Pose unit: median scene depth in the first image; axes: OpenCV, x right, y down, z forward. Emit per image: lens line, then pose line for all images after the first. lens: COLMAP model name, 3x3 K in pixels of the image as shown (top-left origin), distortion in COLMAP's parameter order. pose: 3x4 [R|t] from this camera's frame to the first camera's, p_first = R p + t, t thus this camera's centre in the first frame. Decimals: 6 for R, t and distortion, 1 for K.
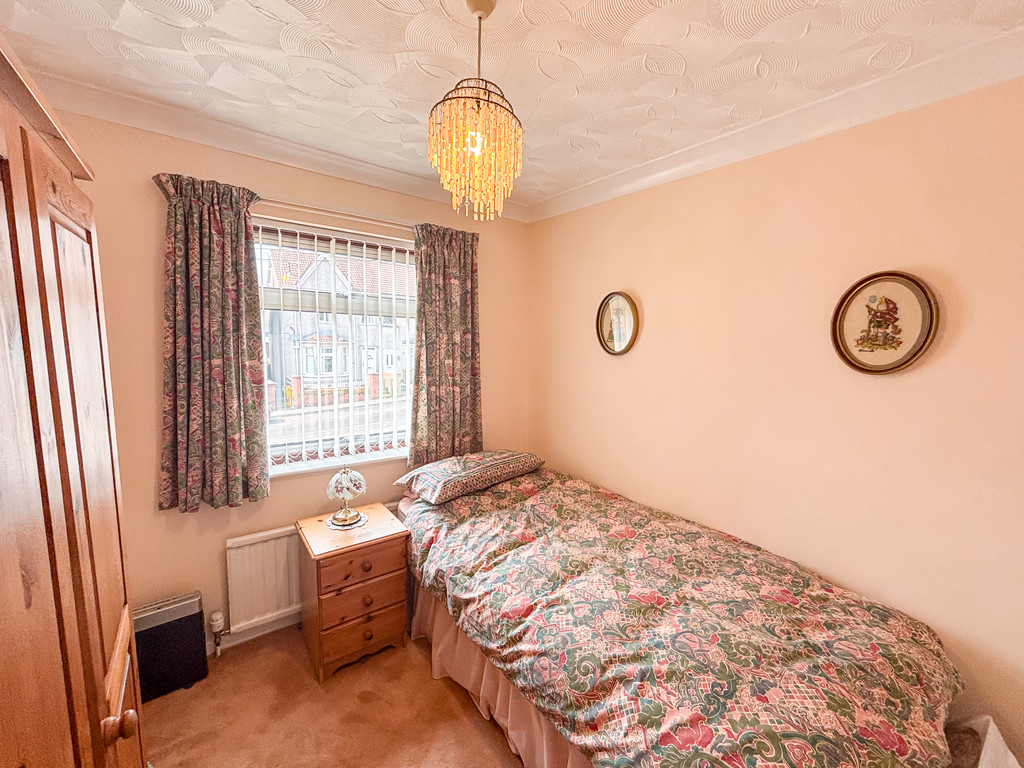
lens RADIAL K [[413.3, 0, 505.4], [0, 413.3, 384.9], [0, 0, 1]] dist [0.002350, -0.001437]
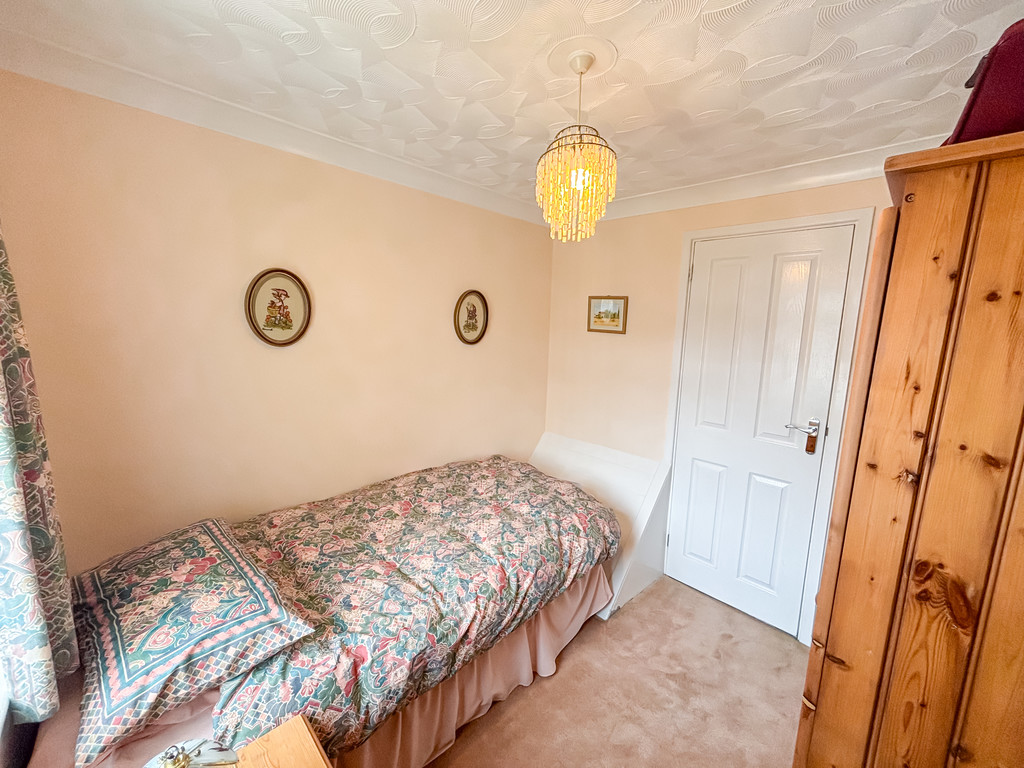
lens RADIAL K [[413.3, 0, 506.2], [0, 413.3, 385.2], [0, 0, 1]] dist [0.002350, -0.001437]
pose [[-0.124770, -0.177636, 0.976155, -0.890579], [0.097663, 0.976866, 0.190248, -0.165941], [-0.987367, 0.119071, -0.104535, 0.942367]]
